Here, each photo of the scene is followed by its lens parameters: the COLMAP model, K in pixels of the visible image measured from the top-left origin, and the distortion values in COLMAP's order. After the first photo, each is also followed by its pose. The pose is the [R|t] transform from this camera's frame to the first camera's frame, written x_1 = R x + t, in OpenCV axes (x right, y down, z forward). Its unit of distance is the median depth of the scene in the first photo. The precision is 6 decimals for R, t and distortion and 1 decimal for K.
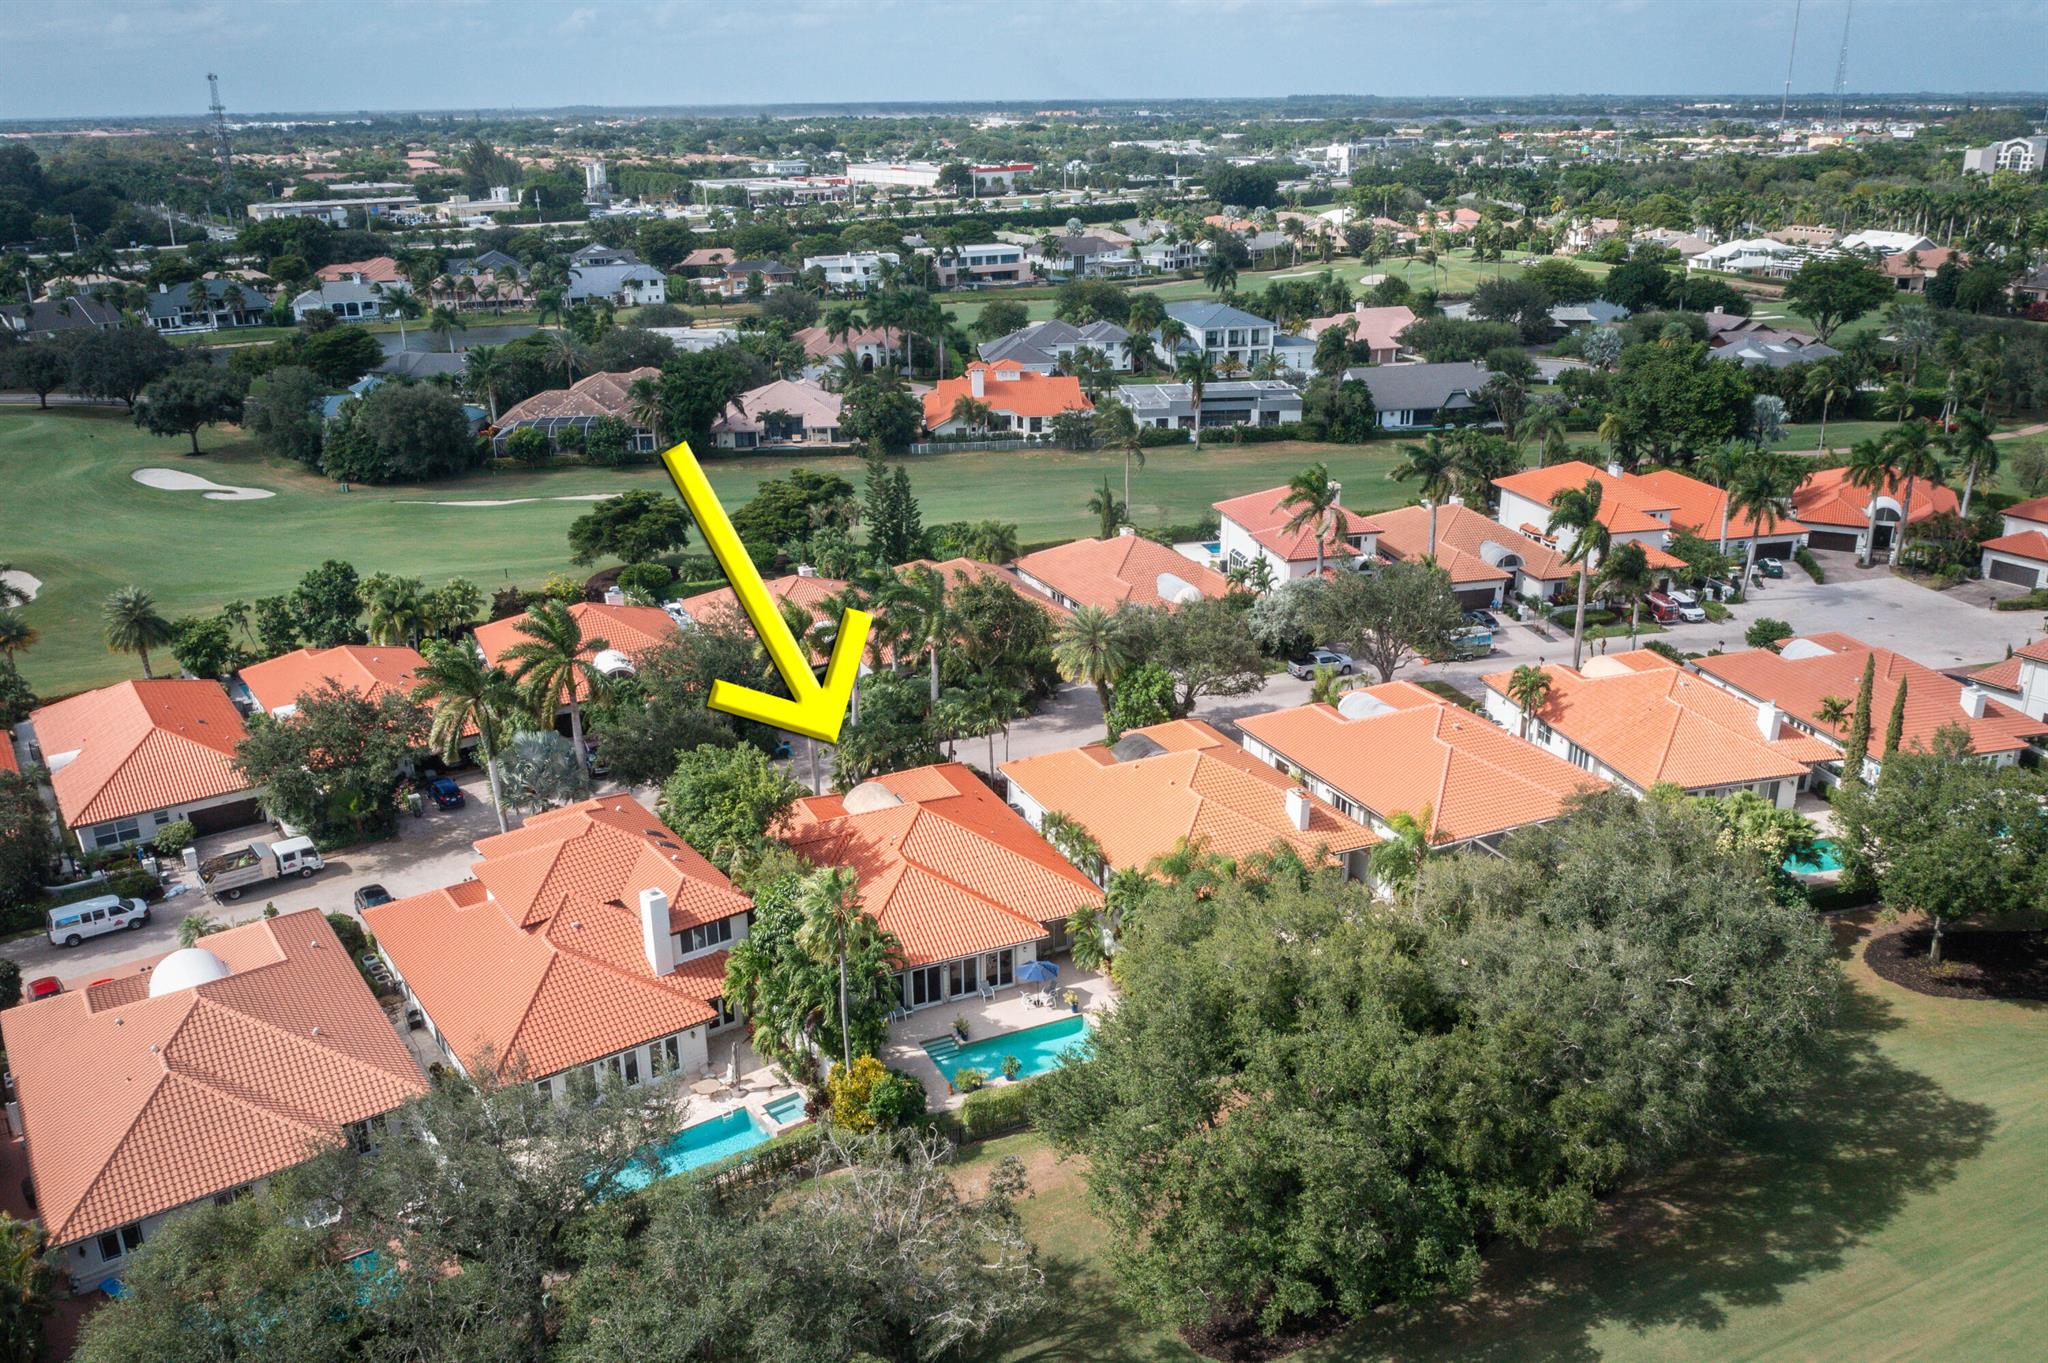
lens RADIAL K [[1649.6, 0, 1026.6], [0, 1649.6, 721.2], [0, 0, 1]] dist [-0.032980, 0.002149]
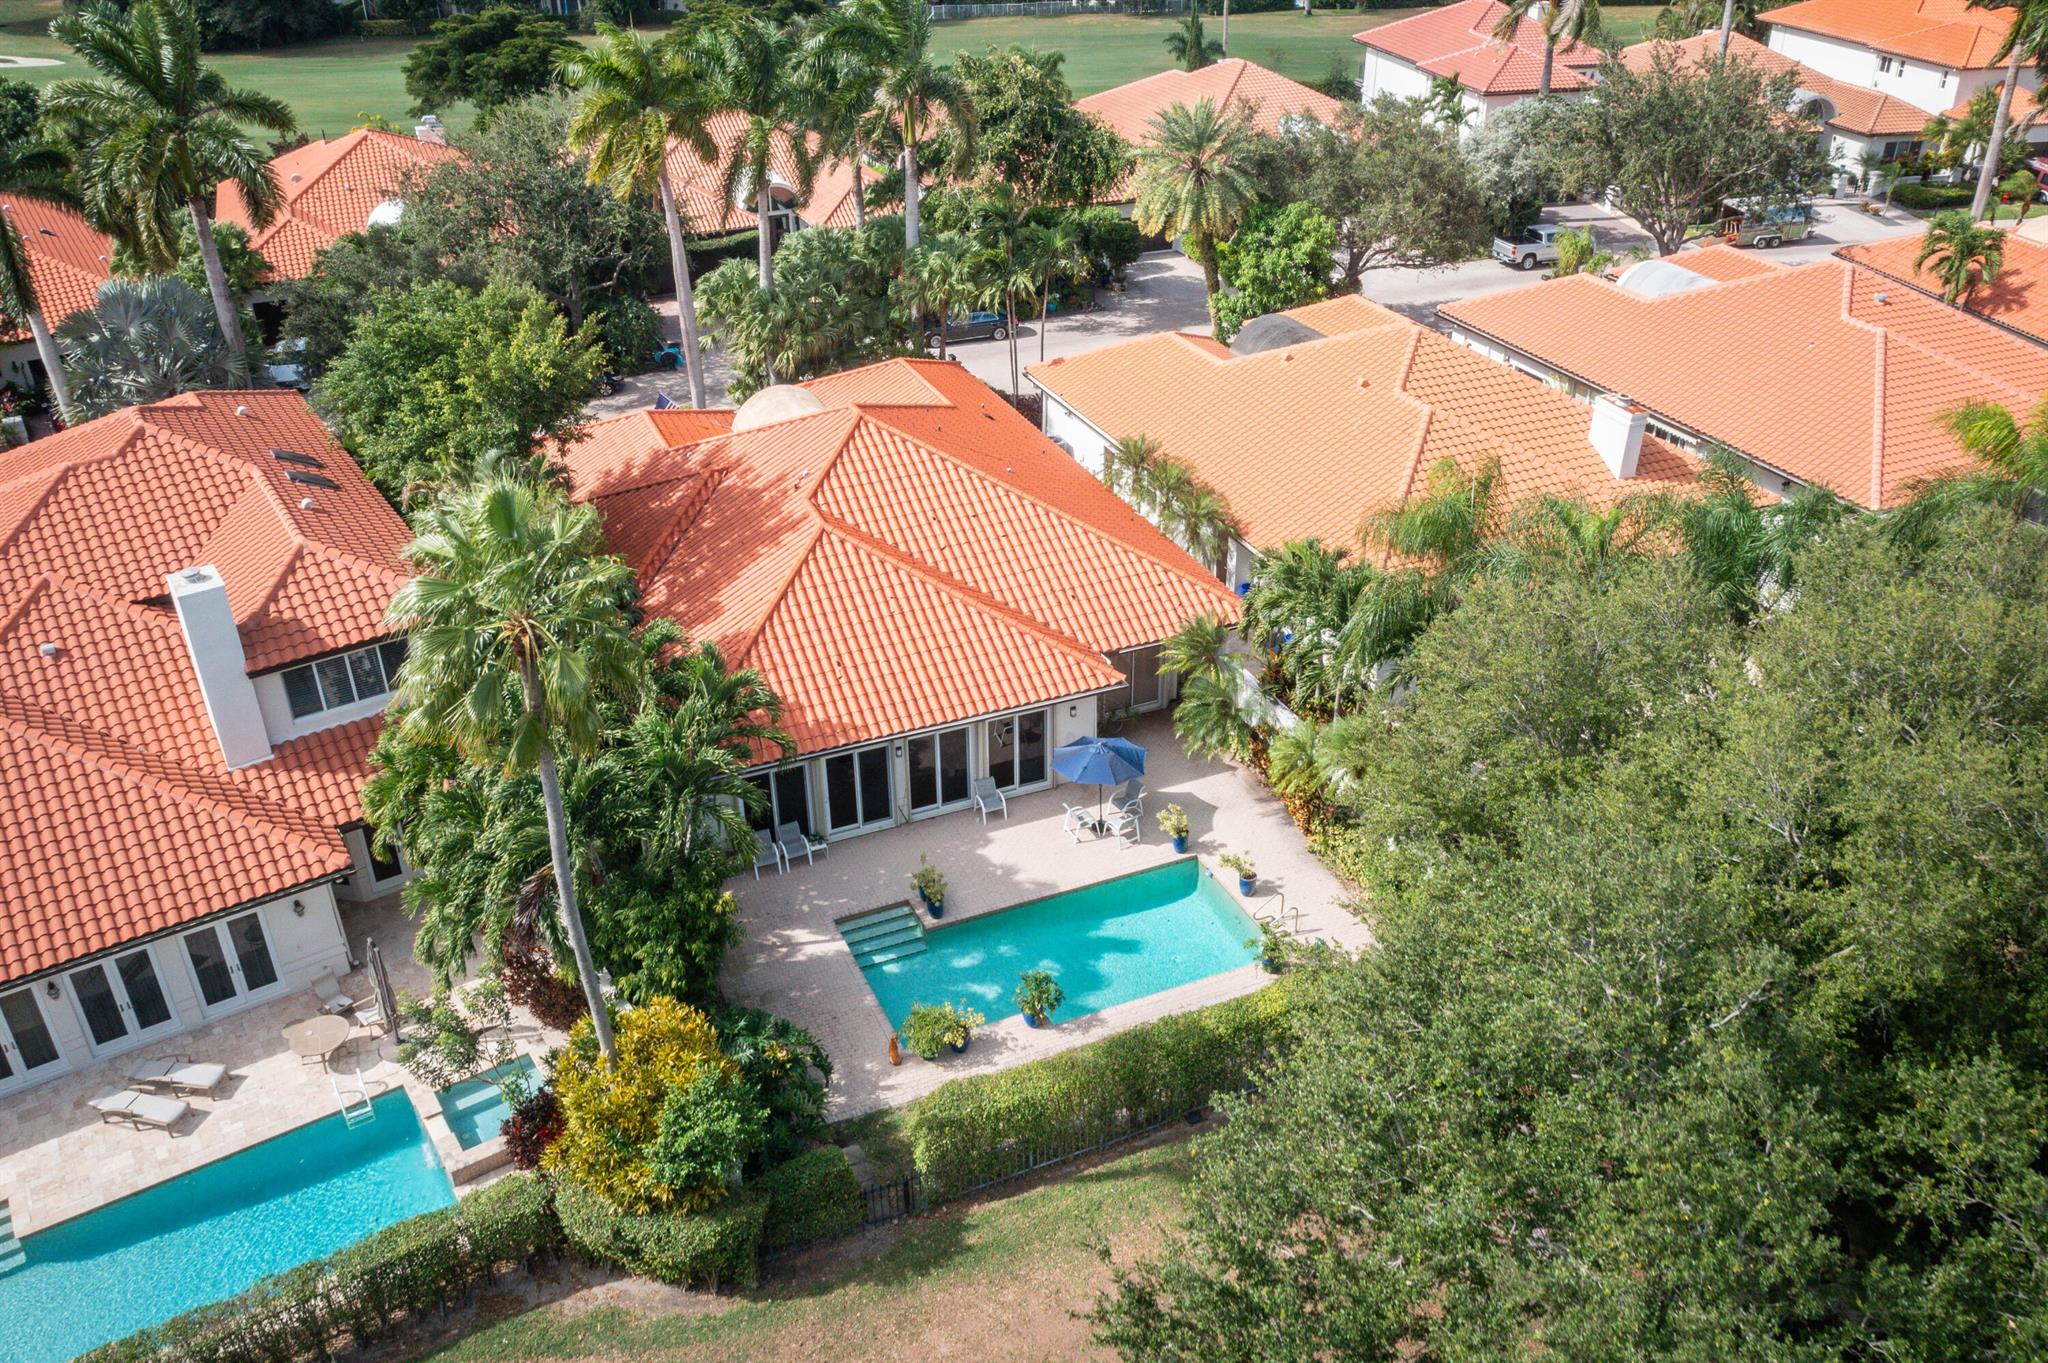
lens RADIAL K [[1649.6, 0, 1026.6], [0, 1649.6, 721.2], [0, 0, 1]] dist [-0.032980, 0.002149]
pose [[0.999653, 0.012887, -0.022973, -0.003351], [-0.008836, 0.985669, 0.168462, 0.061990], [0.024815, -0.168201, 0.985440, 0.532835]]
